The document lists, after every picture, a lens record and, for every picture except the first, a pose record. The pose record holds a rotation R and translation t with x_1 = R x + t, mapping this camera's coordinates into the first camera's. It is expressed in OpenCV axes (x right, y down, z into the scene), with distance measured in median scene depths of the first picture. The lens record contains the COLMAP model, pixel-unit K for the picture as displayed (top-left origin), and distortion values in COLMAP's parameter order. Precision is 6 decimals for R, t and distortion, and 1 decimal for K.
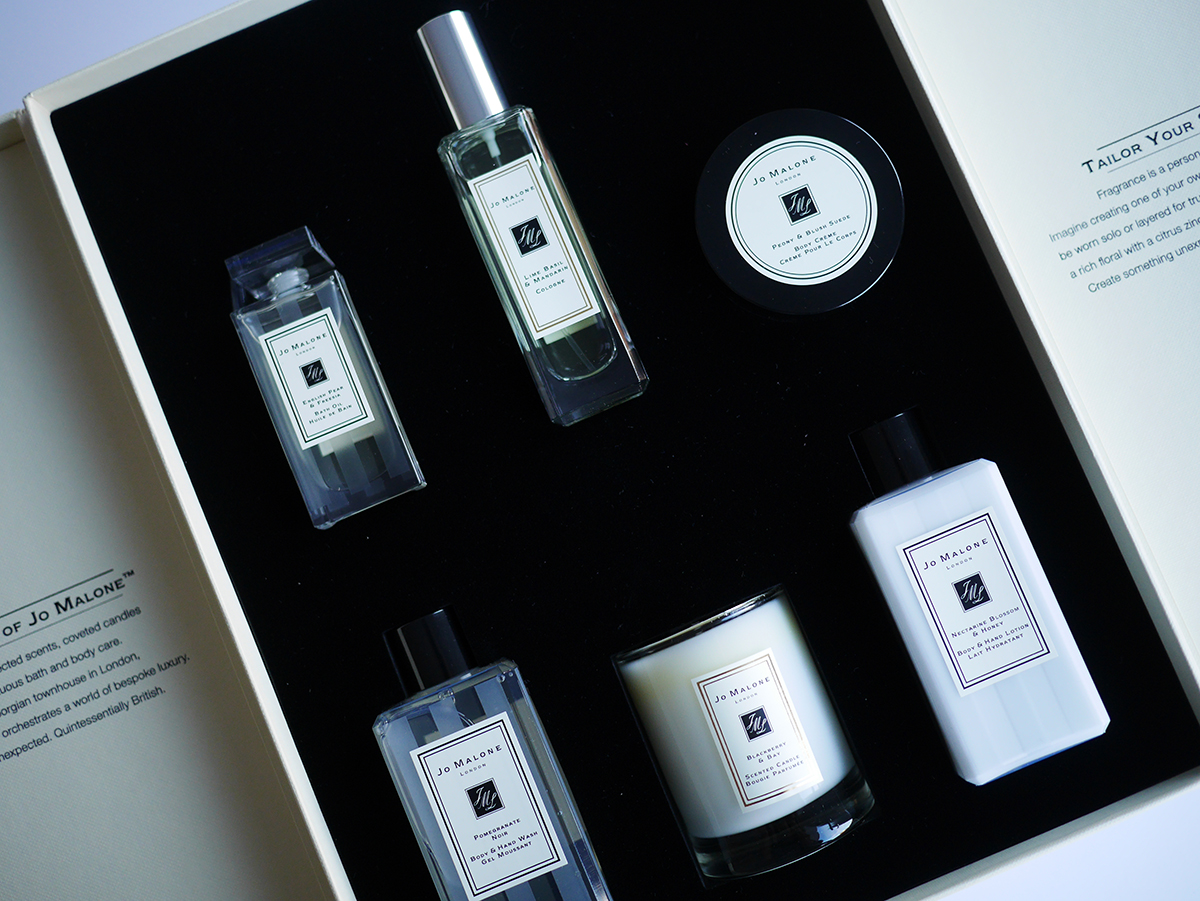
lens RADIAL K [[1382.7, 0, 608.0], [0, 1382.7, 448.3], [0, 0, 1]] dist [-0.043783, 0.000000]
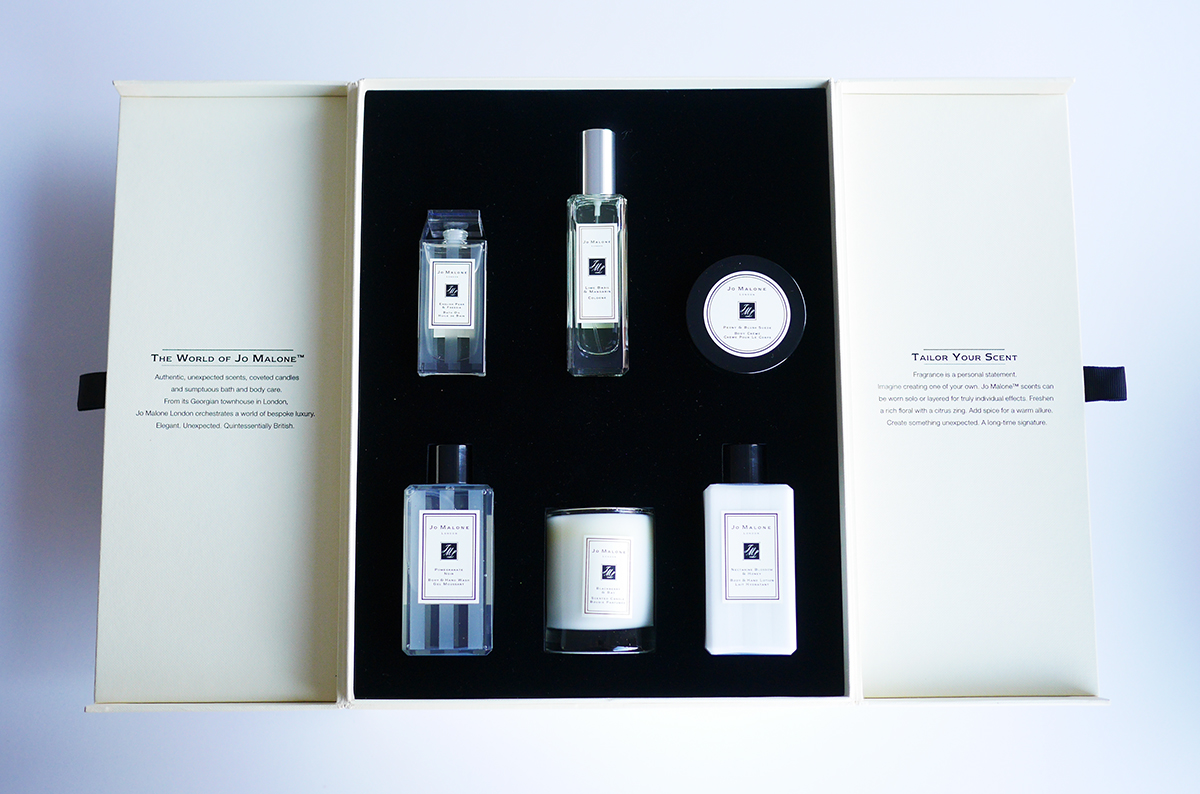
lens RADIAL K [[1475.3, 0, 591.2], [0, 1475.3, 393.2], [0, 0, 1]] dist [-0.103508, 0.000000]
pose [[0.920822, 0.389947, -0.005349, 0.007905], [-0.389433, 0.918705, -0.065756, 0.114324], [-0.020728, 0.062633, 0.997821, -0.817873]]
